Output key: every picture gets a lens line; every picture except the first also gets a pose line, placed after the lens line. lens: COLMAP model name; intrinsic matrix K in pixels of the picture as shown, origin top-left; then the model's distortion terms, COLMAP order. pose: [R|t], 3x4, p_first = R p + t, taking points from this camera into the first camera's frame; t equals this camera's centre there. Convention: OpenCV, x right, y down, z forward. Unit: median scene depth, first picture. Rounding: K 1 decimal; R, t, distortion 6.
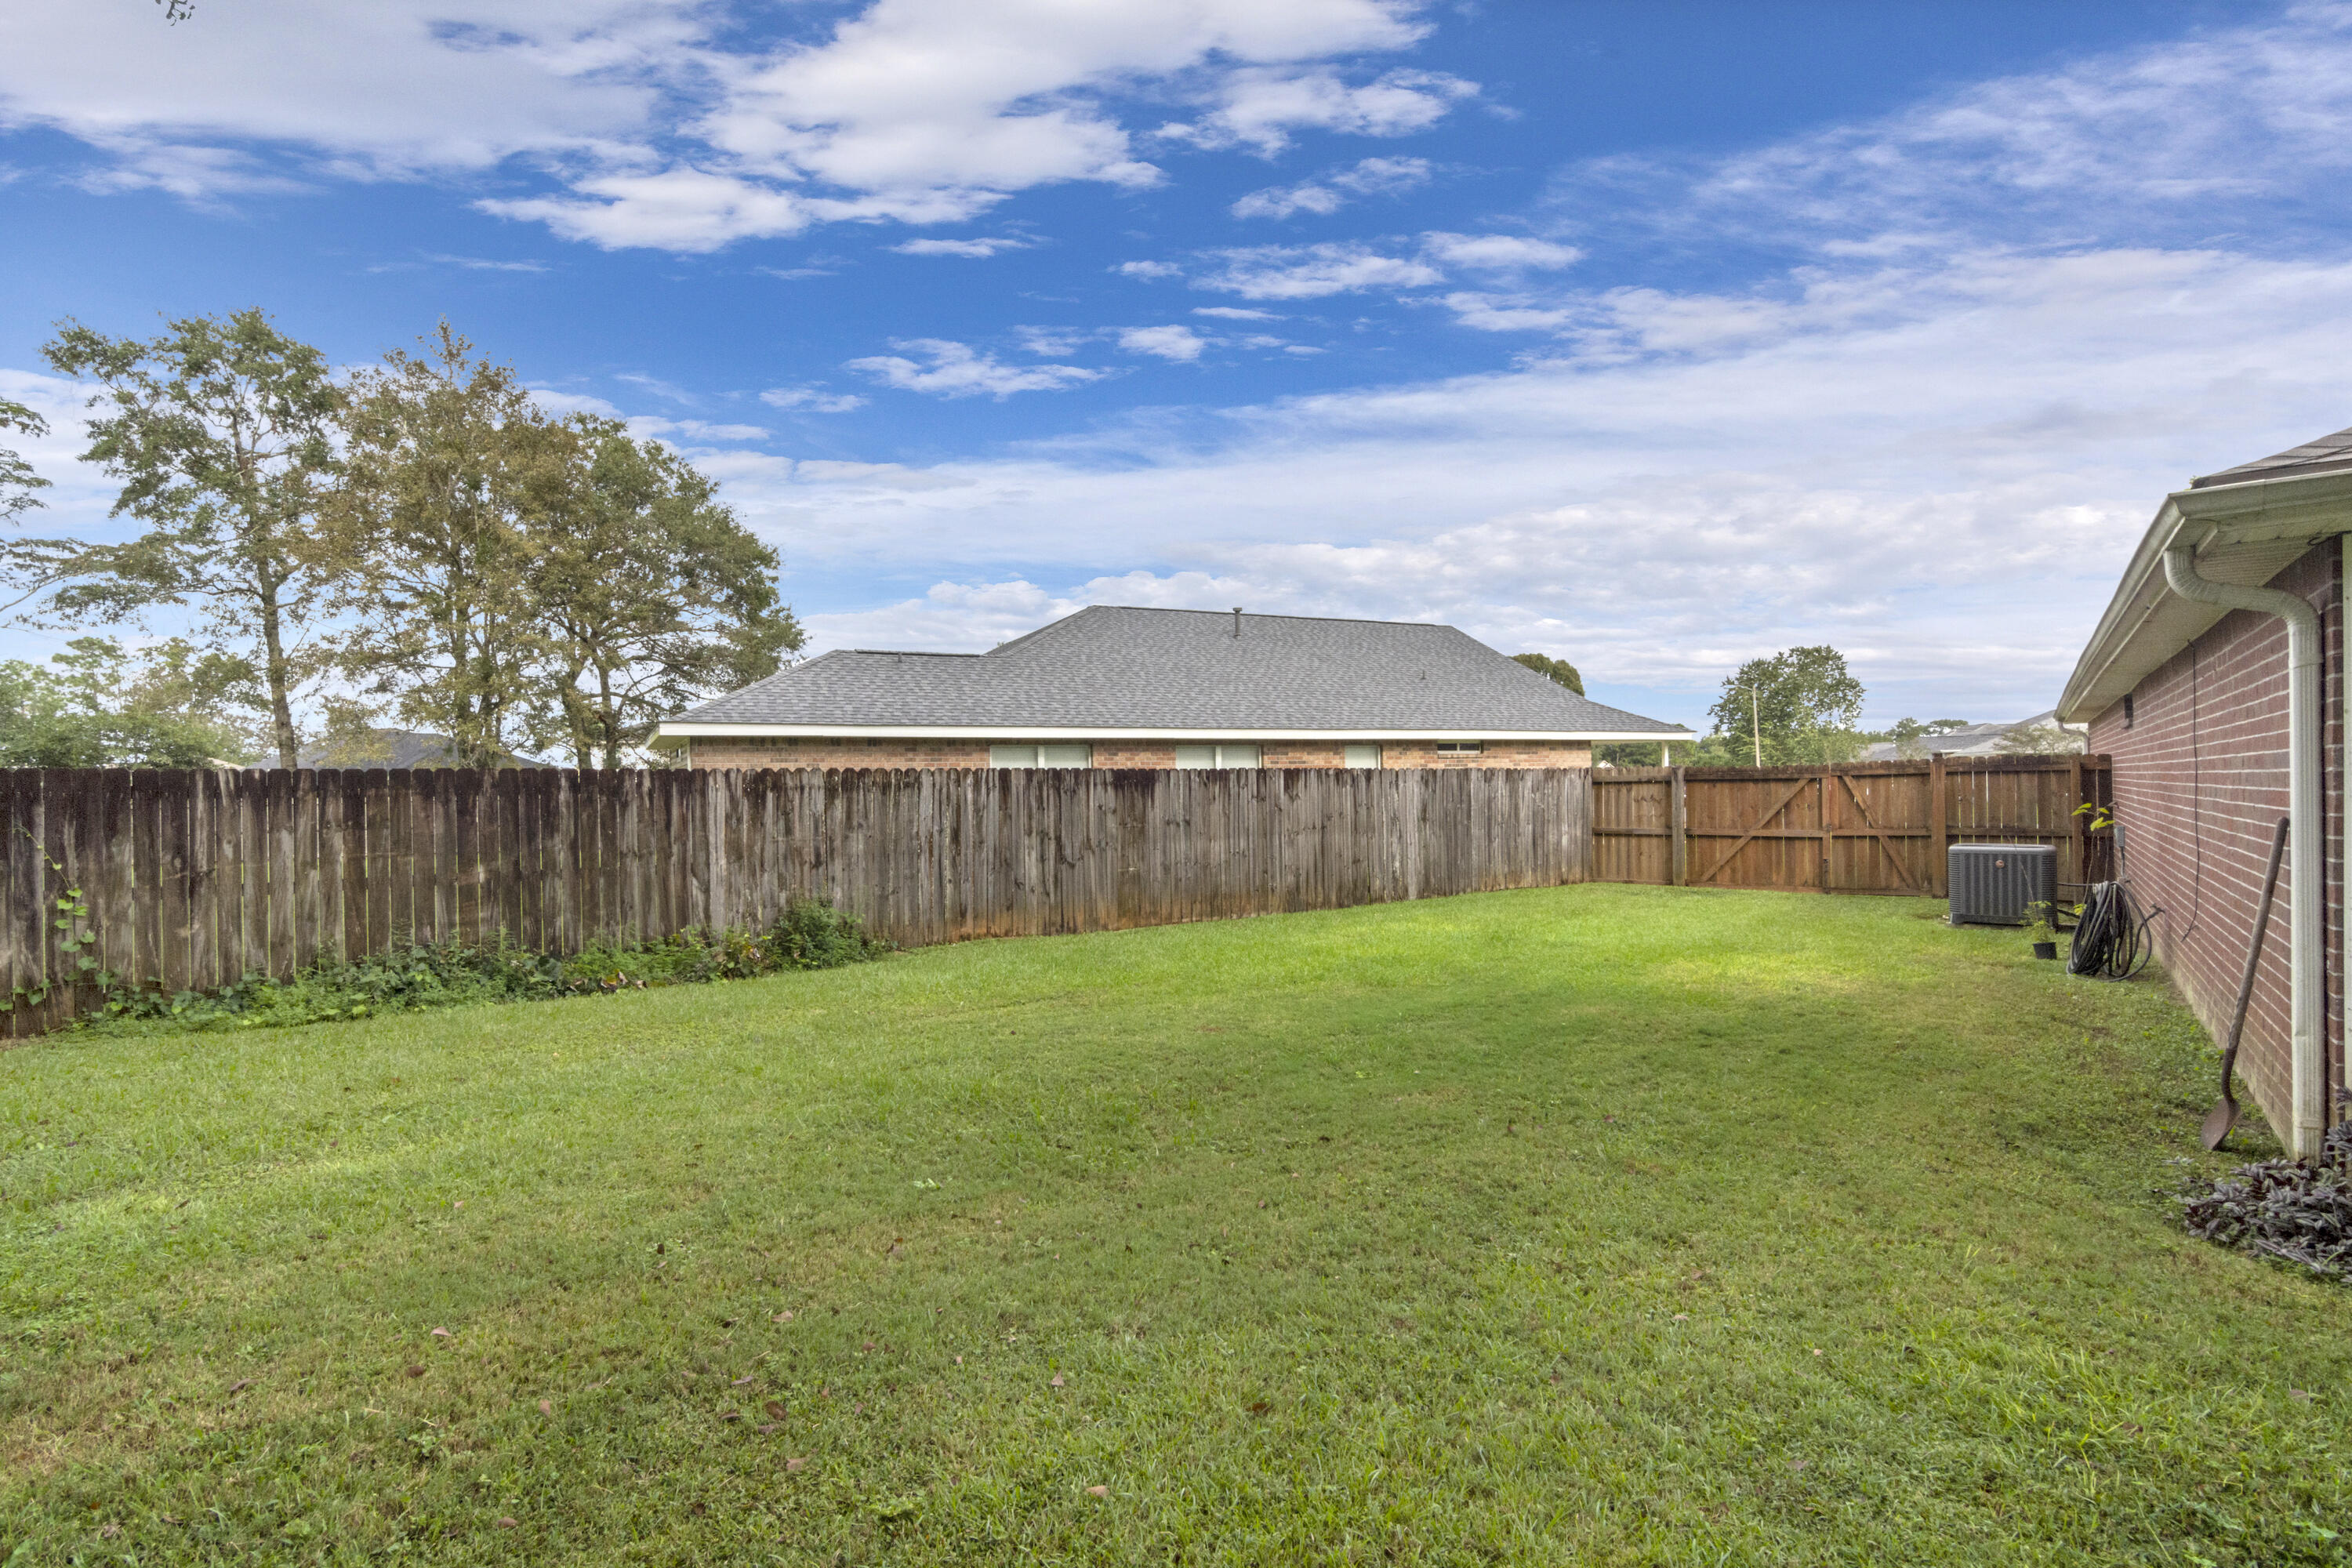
lens RADIAL K [[1127.1, 0, 1176.0], [0, 1127.1, 784.0], [0, 0, 1]] dist [0.000851, 0.001244]
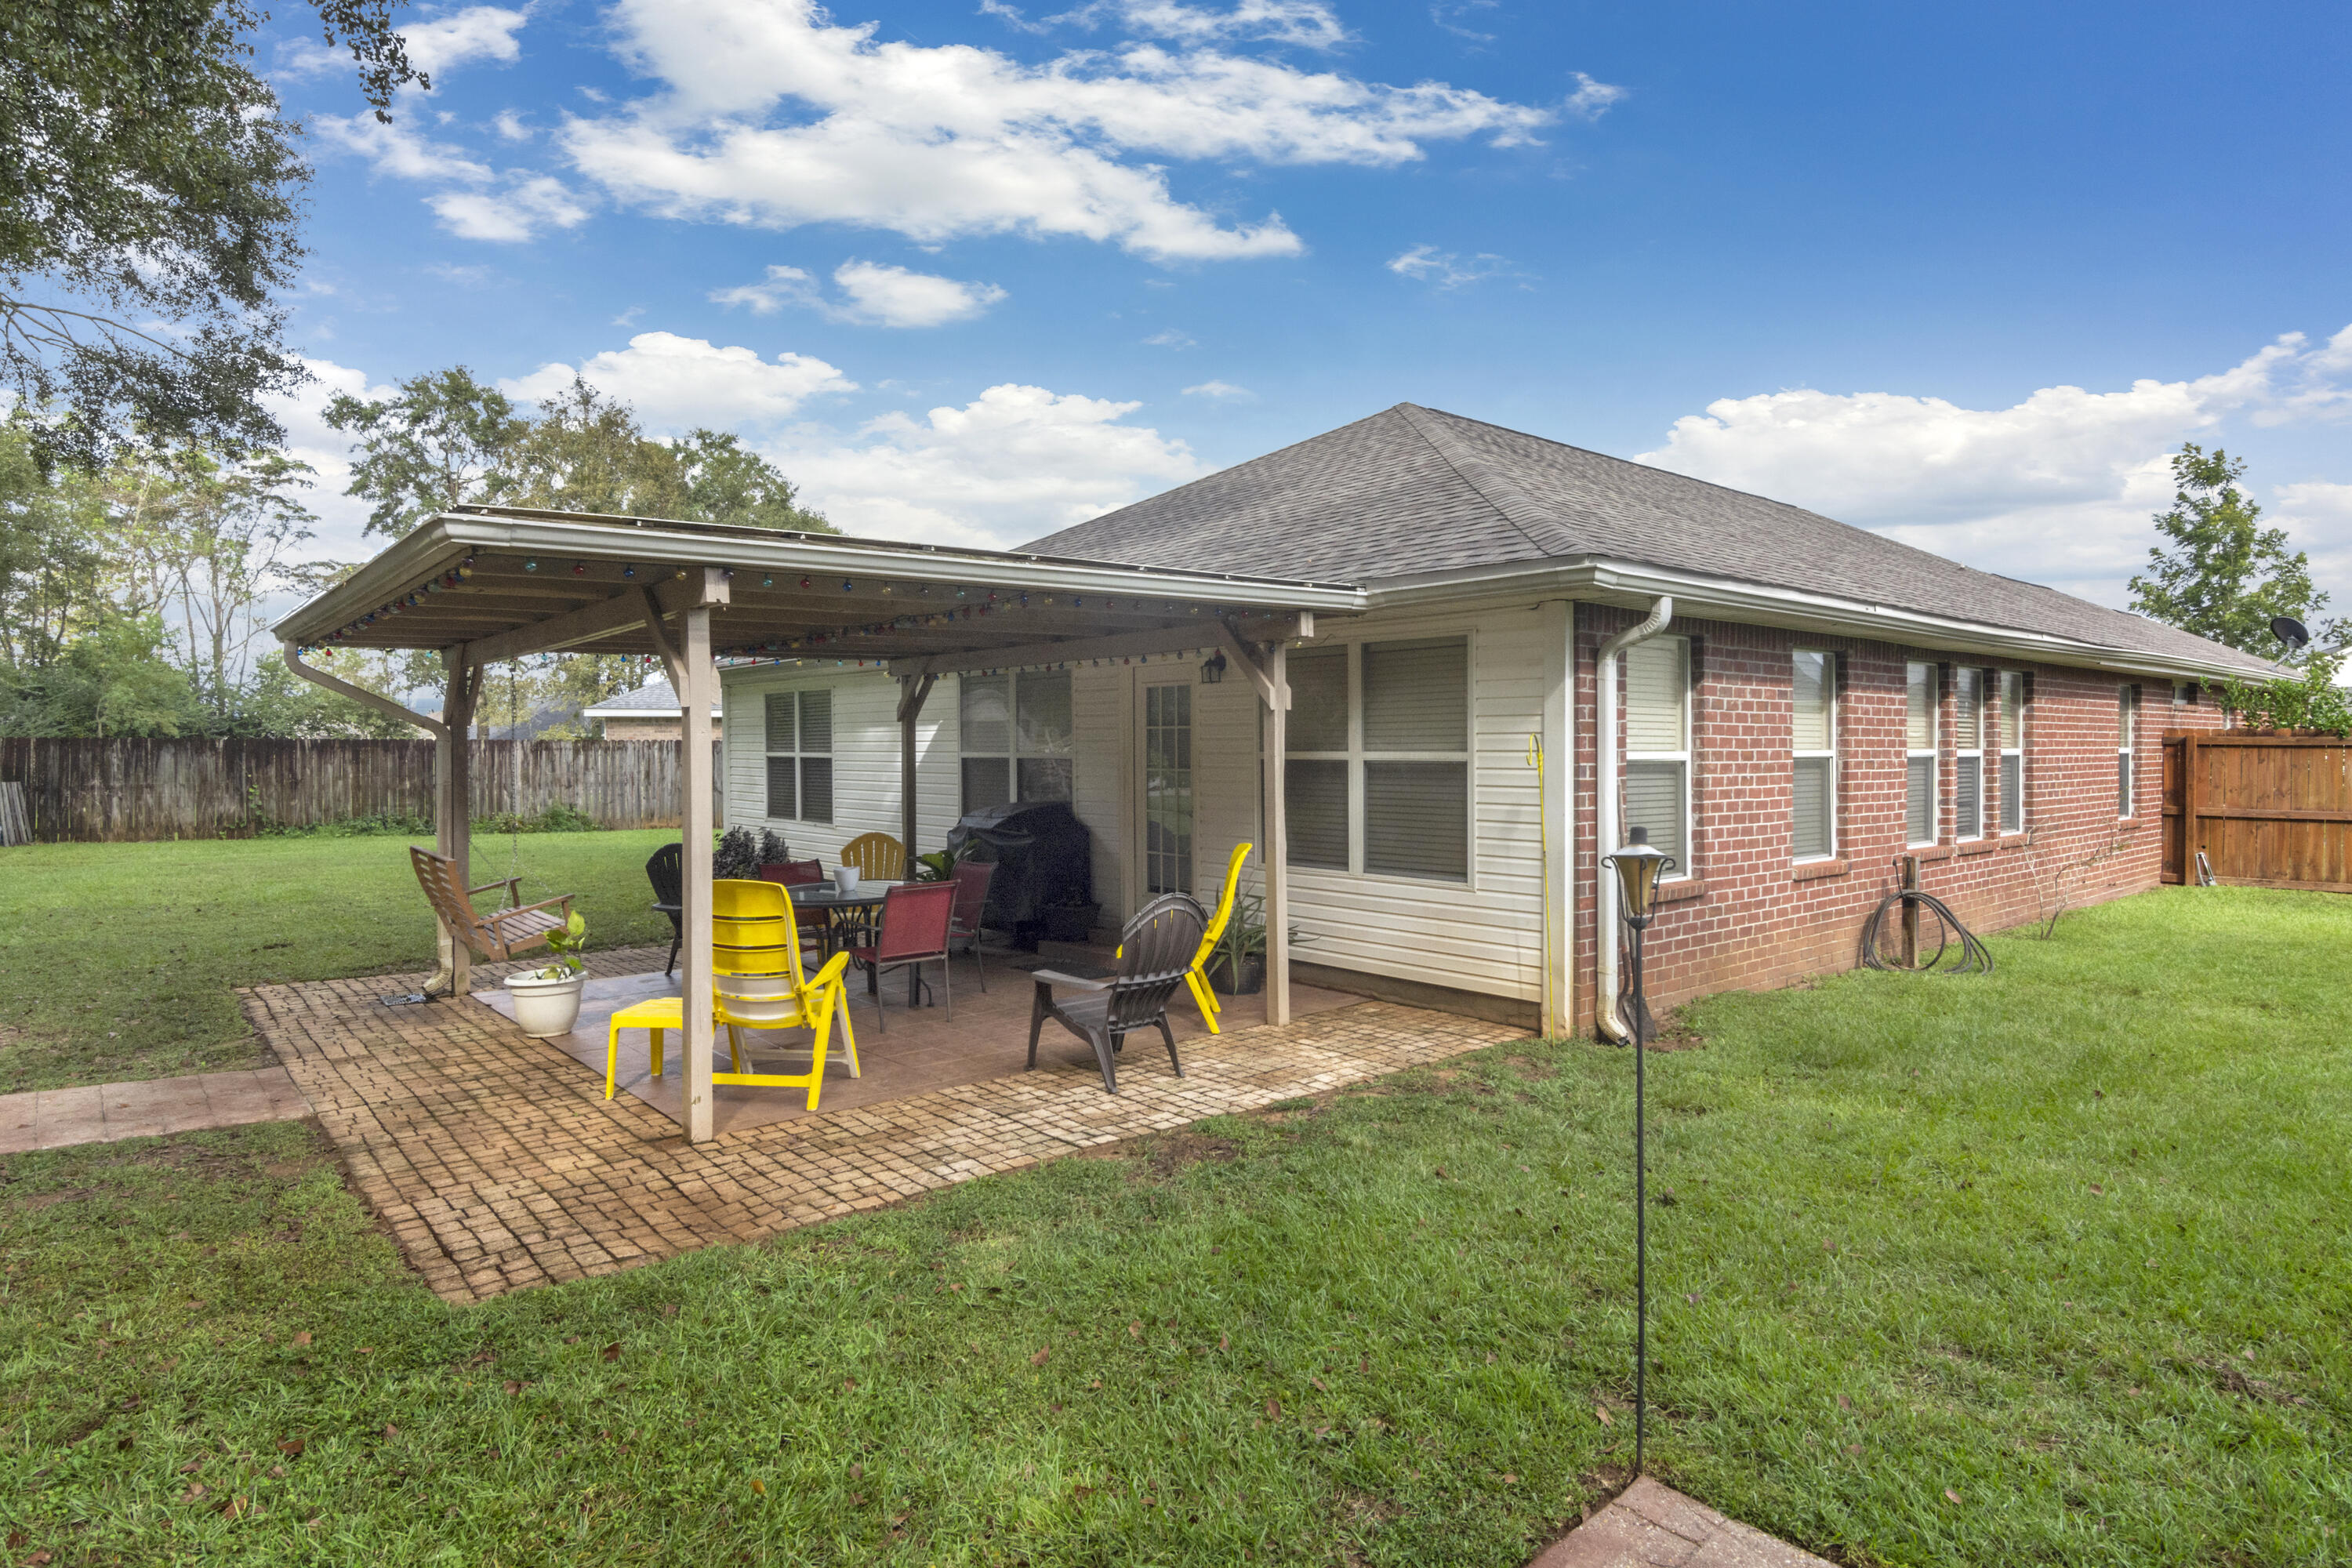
lens RADIAL K [[1296.0, 0, 1185.0], [0, 1296.0, 758.6], [0, 0, 1]] dist [-0.004030, 0.000317]
pose [[0.975820, 0.014243, -0.218113, 1.175628], [-0.012246, 0.999870, 0.010507, -0.016317], [0.218234, -0.007582, 0.975867, -0.960878]]
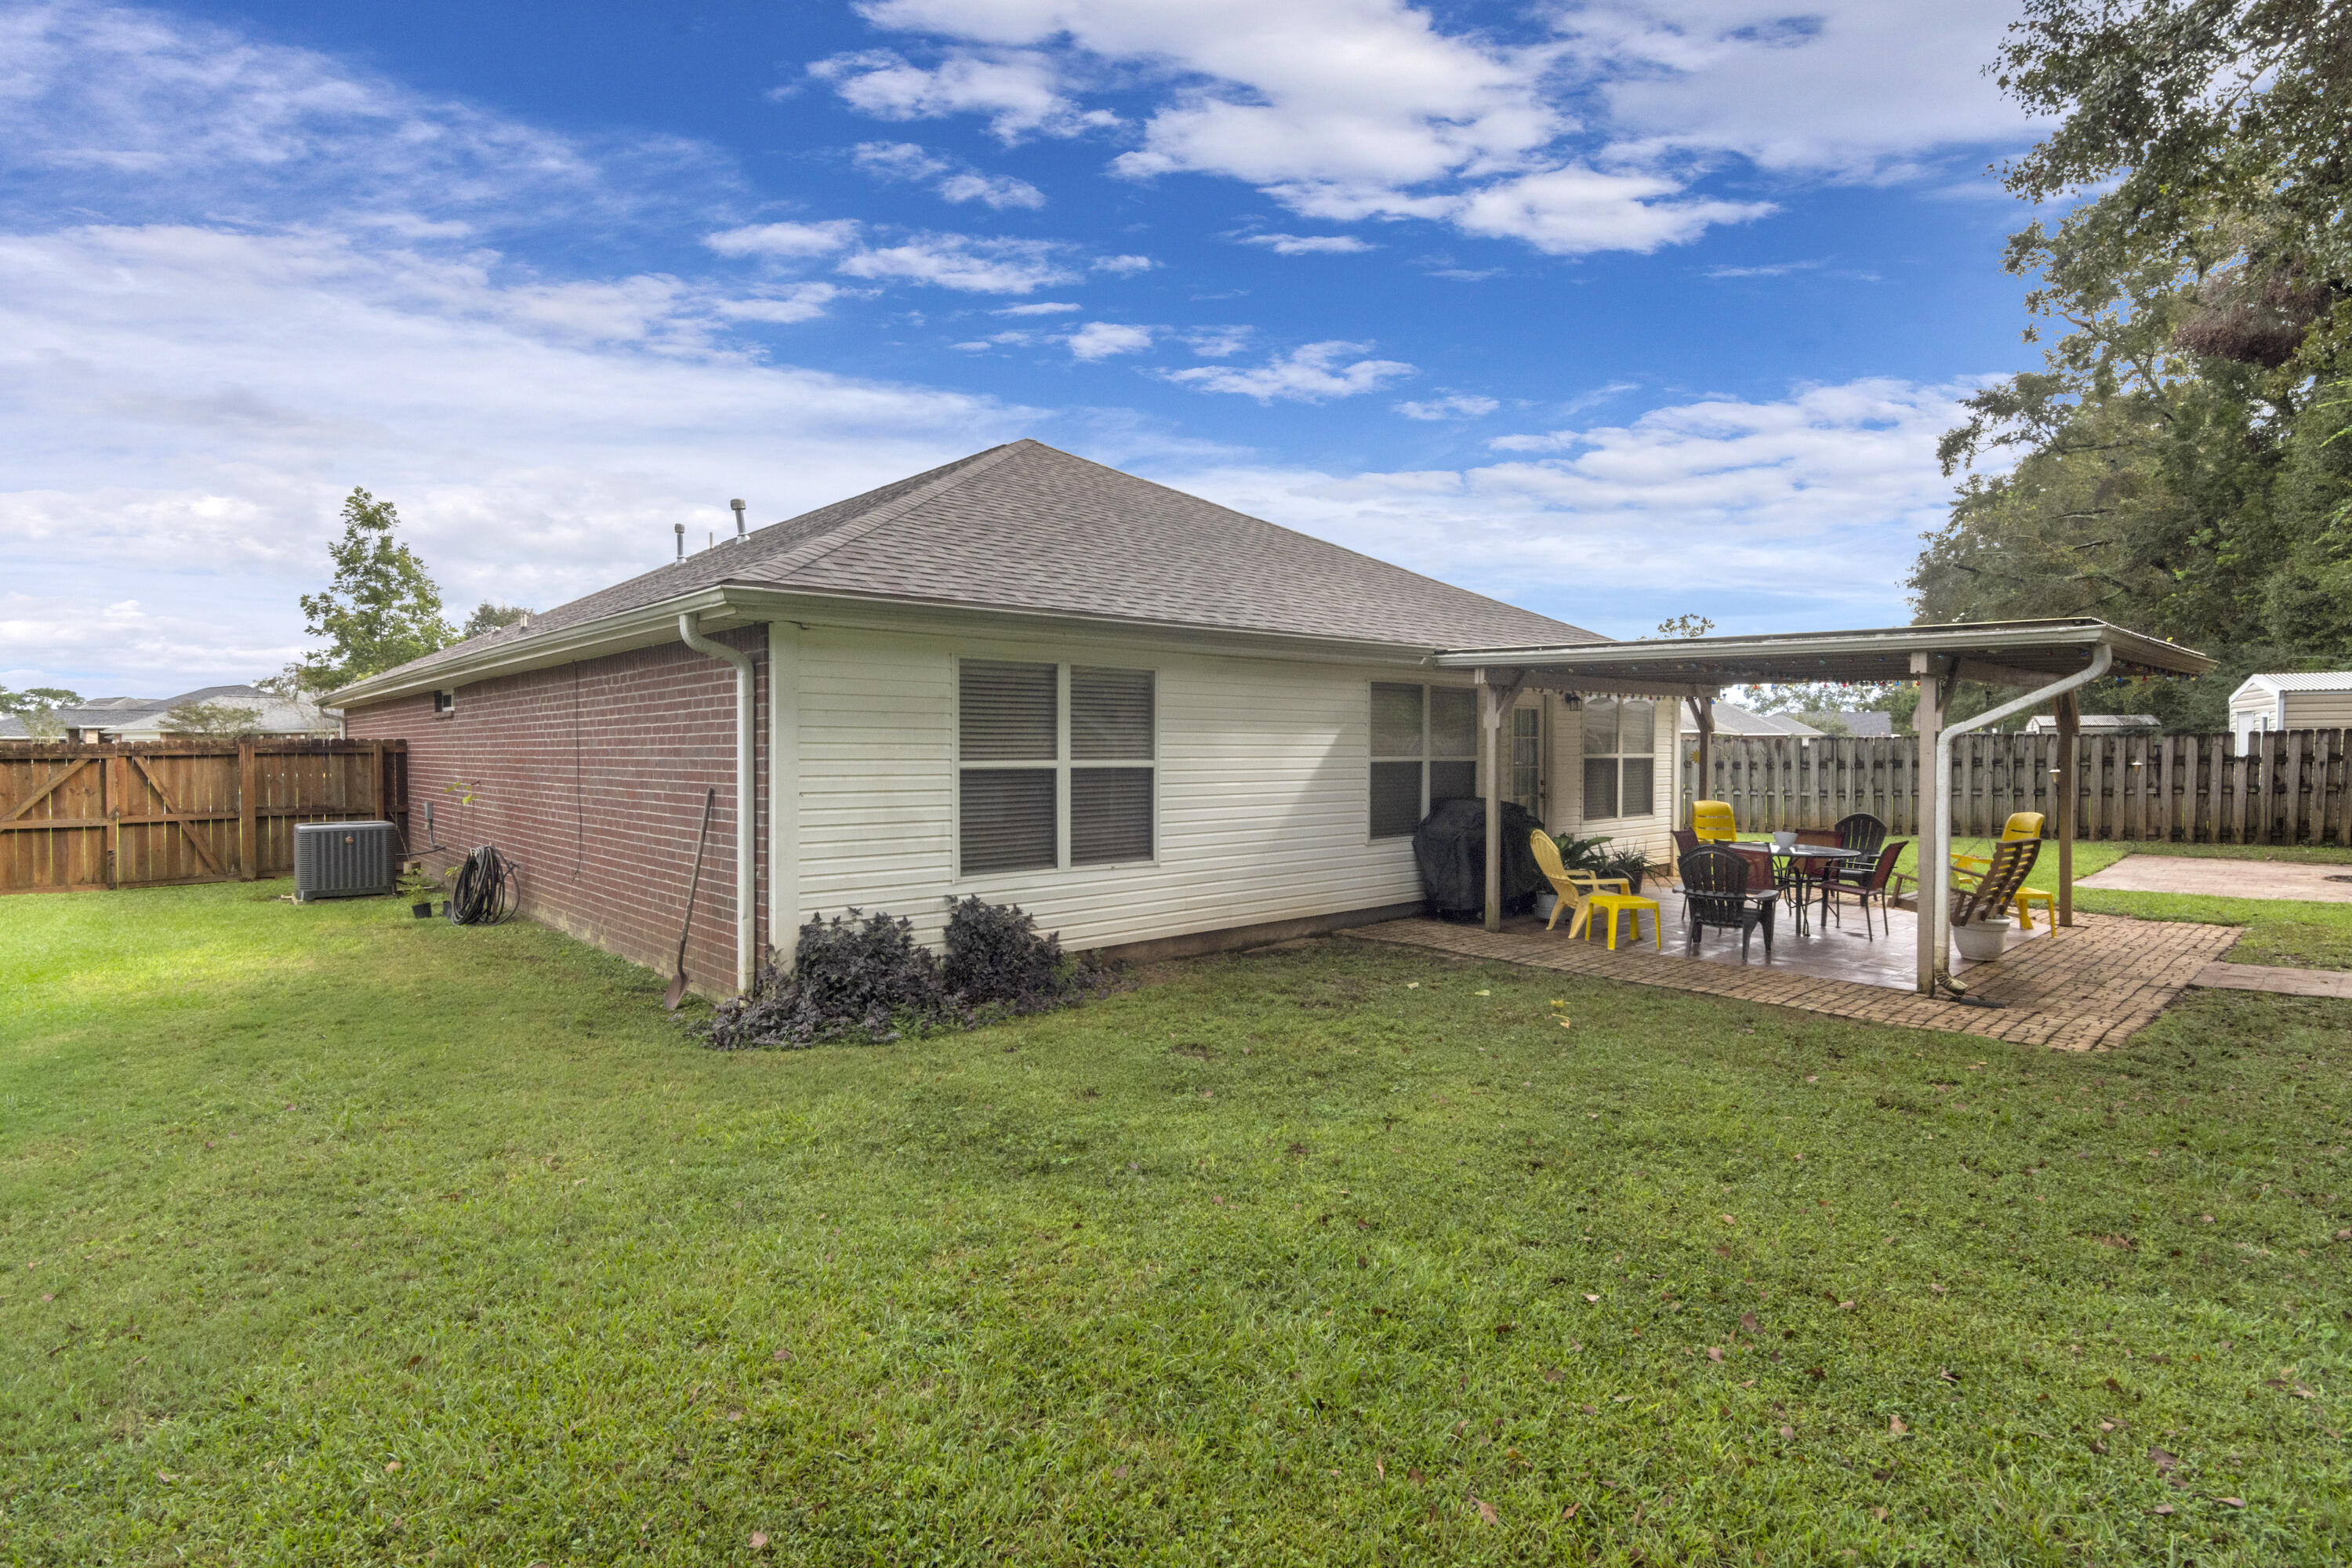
lens RADIAL K [[1127.1, 0, 1176.0], [0, 1127.1, 784.0], [0, 0, 1]] dist [0.000851, 0.001244]
pose [[0.190357, -0.015368, 0.981595, -0.159440], [-0.001813, 0.999870, 0.016006, -0.001180], [-0.981713, -0.004826, 0.190305, 0.019720]]
